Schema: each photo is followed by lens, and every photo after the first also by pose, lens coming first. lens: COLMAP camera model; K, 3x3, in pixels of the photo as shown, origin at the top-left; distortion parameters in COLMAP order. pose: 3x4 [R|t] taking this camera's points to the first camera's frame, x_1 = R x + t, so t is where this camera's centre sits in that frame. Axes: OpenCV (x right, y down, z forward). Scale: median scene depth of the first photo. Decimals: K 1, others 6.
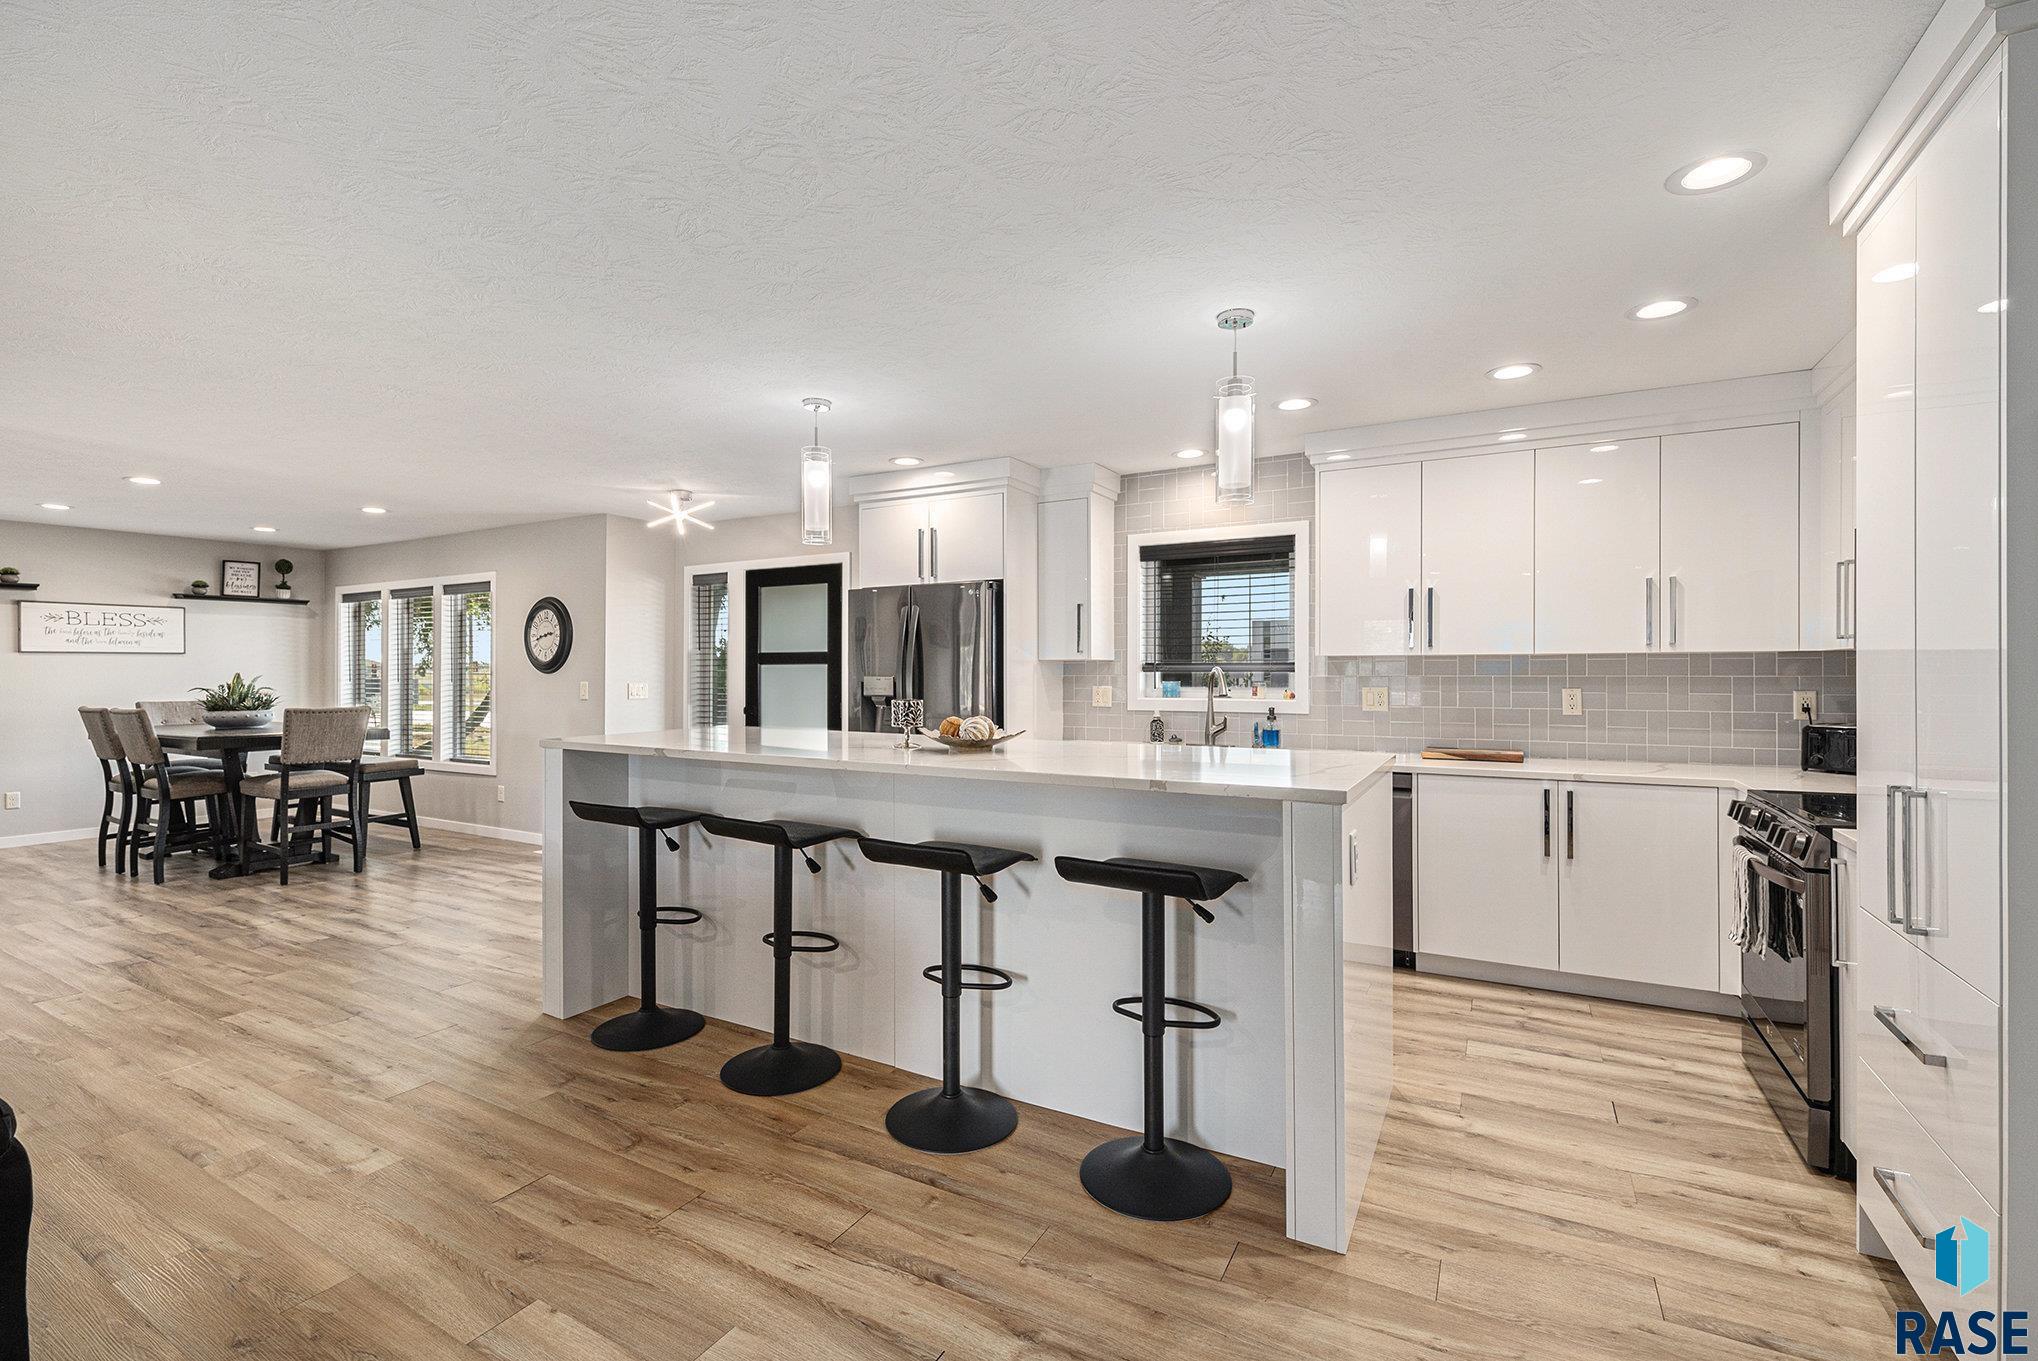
lens RADIAL K [[890.5, 0, 1022.9], [0, 890.5, 672.4], [0, 0, 1]] dist [-0.004559, -0.000671]
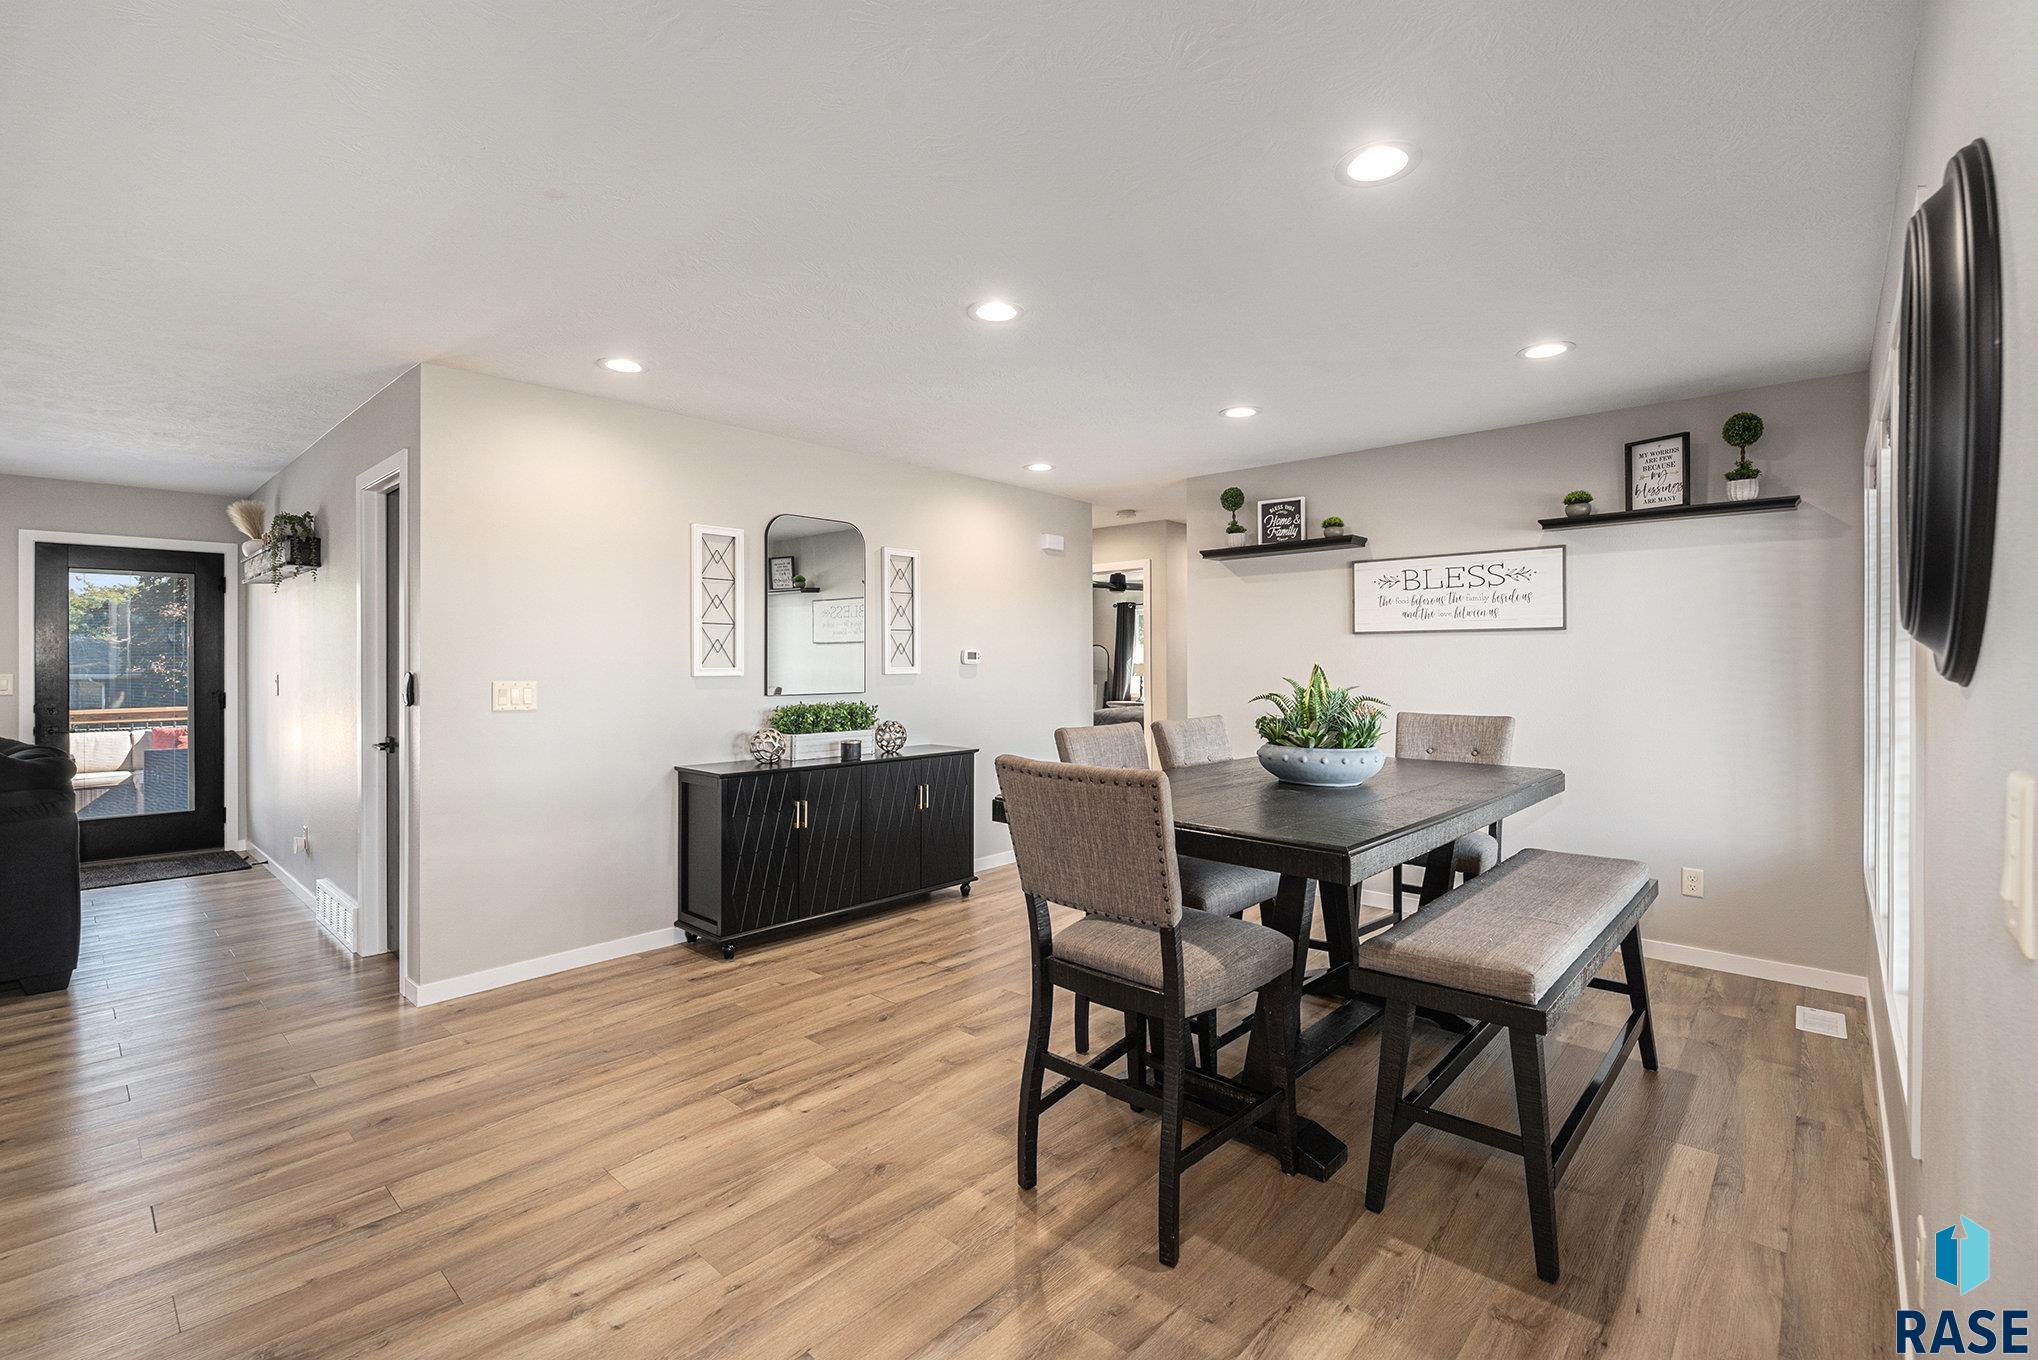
lens RADIAL K [[890.5, 0, 1022.5], [0, 890.5, 670.0], [0, 0, 1]] dist [-0.004559, -0.000671]
pose [[-0.222594, 0.009082, -0.974869, -0.326664], [-0.001019, 0.999954, 0.009548, -0.000180], [0.974911, 0.003119, -0.222575, 0.786928]]
